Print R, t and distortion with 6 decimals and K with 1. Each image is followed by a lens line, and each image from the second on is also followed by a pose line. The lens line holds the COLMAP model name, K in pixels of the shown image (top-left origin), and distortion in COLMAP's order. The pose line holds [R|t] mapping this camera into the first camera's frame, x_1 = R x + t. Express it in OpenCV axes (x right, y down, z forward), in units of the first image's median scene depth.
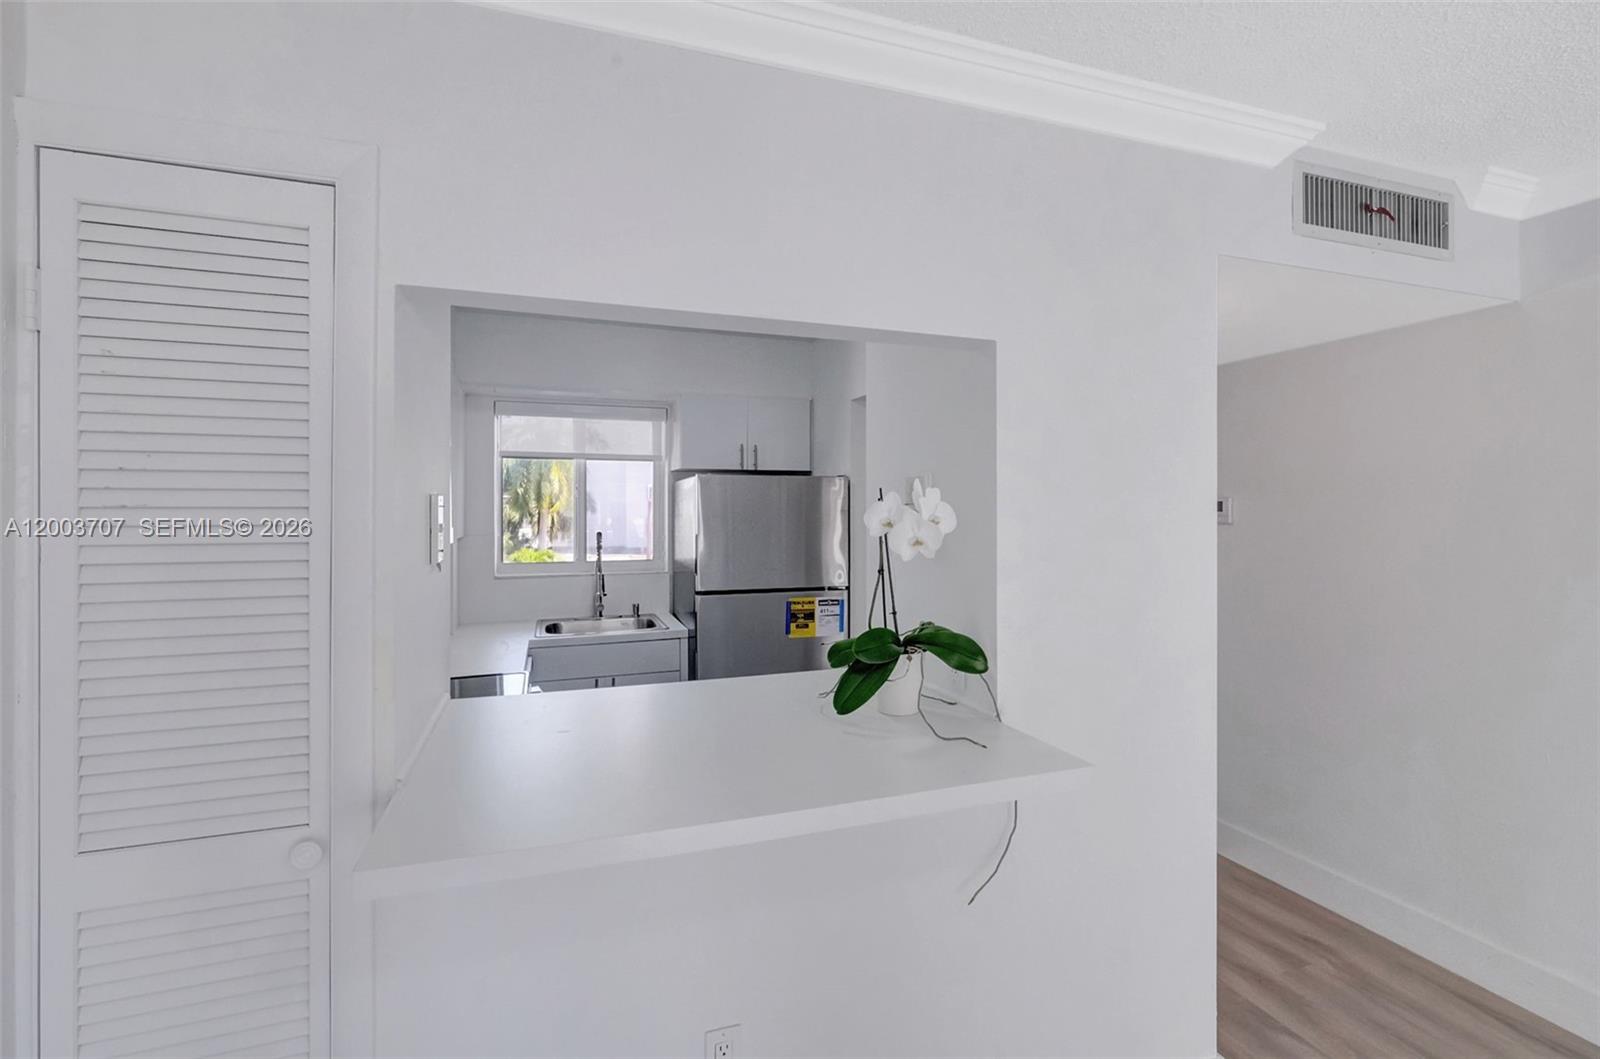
lens RADIAL K [[770.6, 0, 799.5], [0, 770.6, 520.4], [0, 0, 1]] dist [-0.031729, -0.000159]
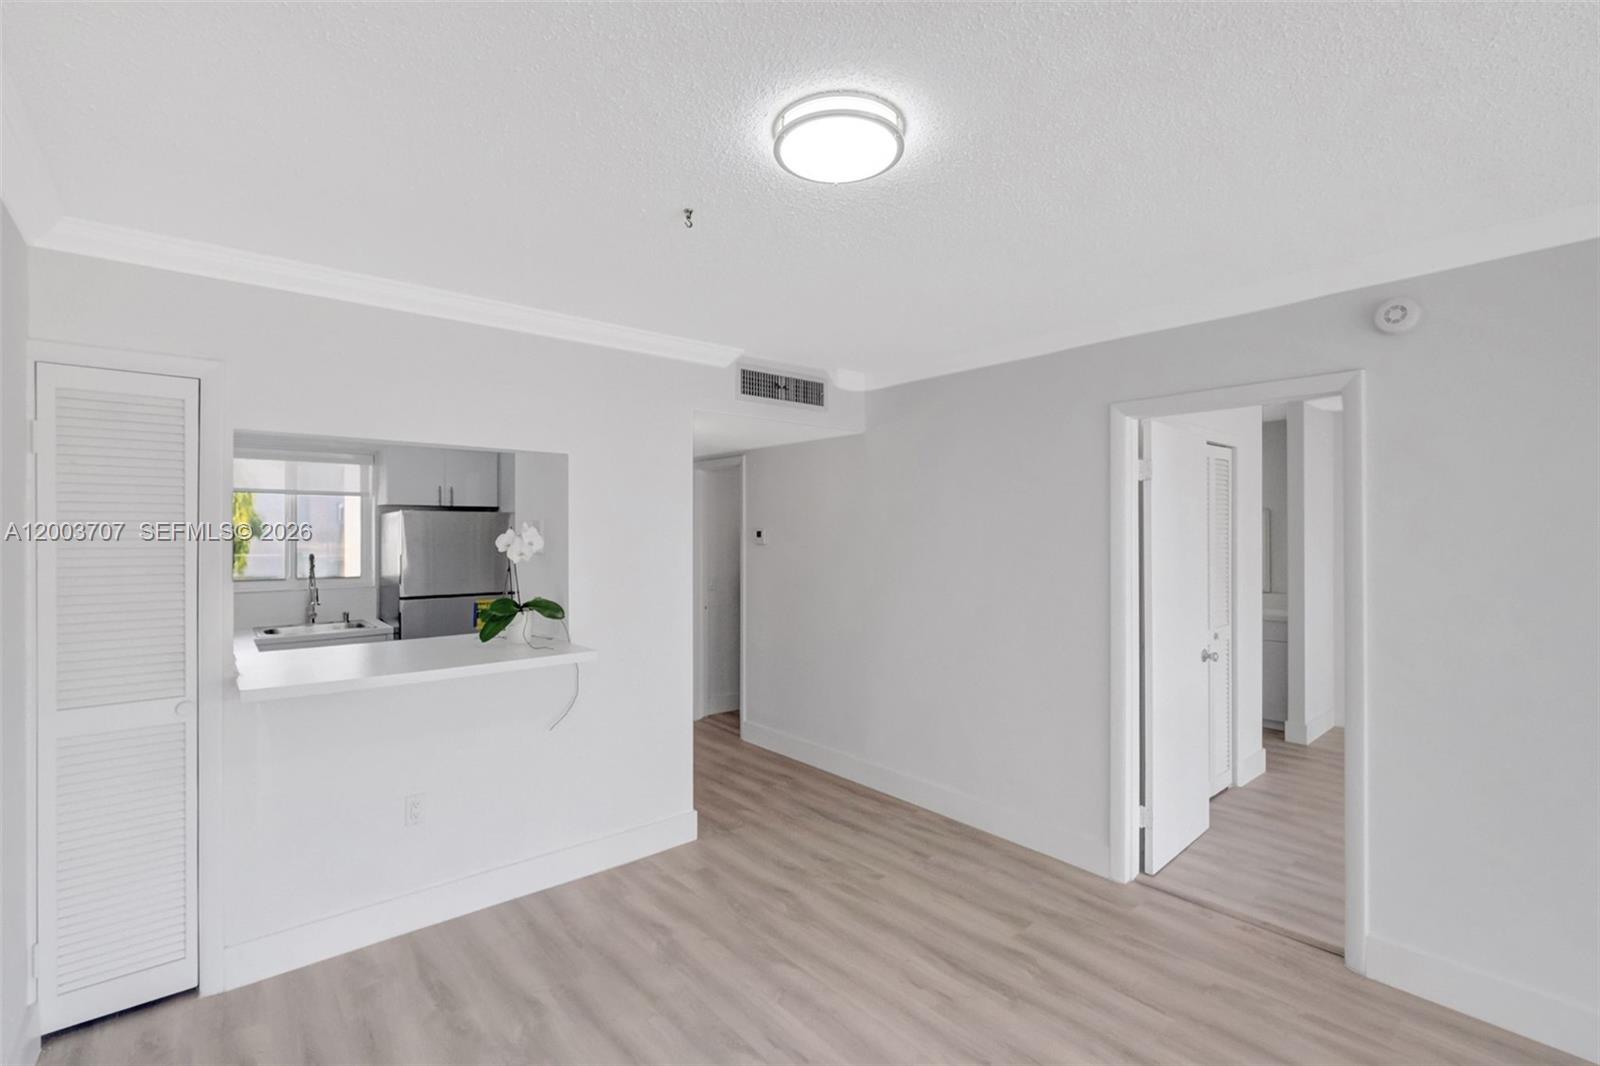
lens RADIAL K [[727.3, 0, 798.6], [0, 727.3, 532.8], [0, 0, 1]] dist [-0.004841, -0.000446]
pose [[0.932664, -0.000705, 0.360745, 0.063067], [0.006185, 0.999882, -0.014039, 0.001381], [-0.360693, 0.015325, 0.932559, -0.481738]]
